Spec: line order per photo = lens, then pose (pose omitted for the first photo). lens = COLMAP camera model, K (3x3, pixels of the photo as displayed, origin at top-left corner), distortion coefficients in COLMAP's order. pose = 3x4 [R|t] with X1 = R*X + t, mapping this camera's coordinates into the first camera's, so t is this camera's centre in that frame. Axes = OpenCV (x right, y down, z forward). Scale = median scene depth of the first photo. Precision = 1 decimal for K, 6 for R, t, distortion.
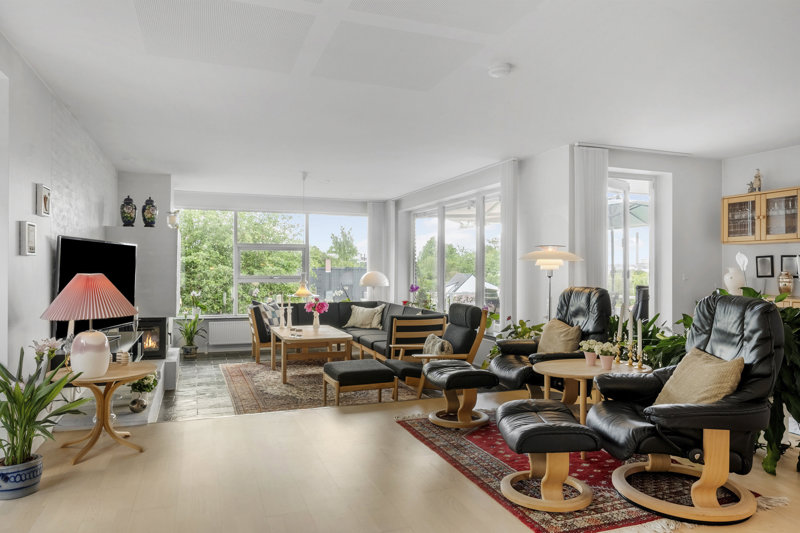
lens RADIAL K [[526.3, 0, 400.0], [0, 526.3, 266.5], [0, 0, 1]] dist [0.089160, 0.000221]
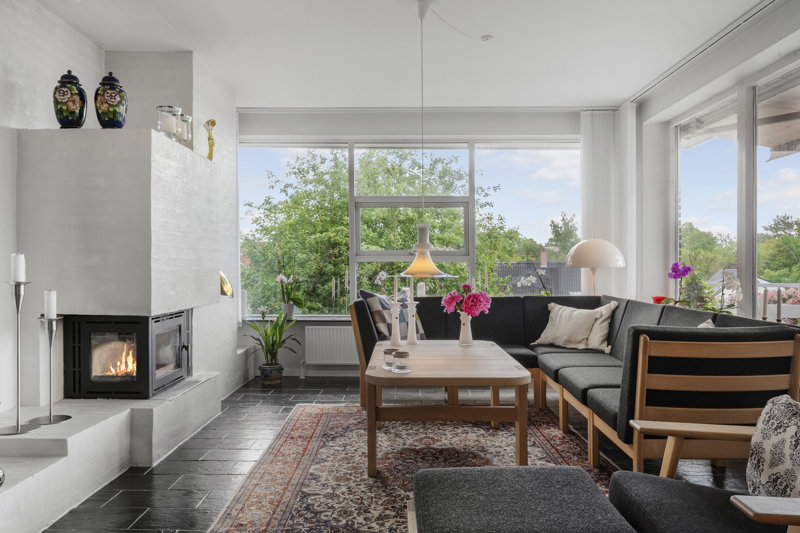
lens RADIAL K [[609.6, 0, 400.0], [0, 609.6, 266.5], [0, 0, 1]] dist [-0.006859, -0.001280]
pose [[0.931140, -0.005438, -0.364620, -0.009742], [0.007558, 0.999962, 0.004388, 0.036678], [0.364583, -0.006842, 0.931146, 0.418648]]
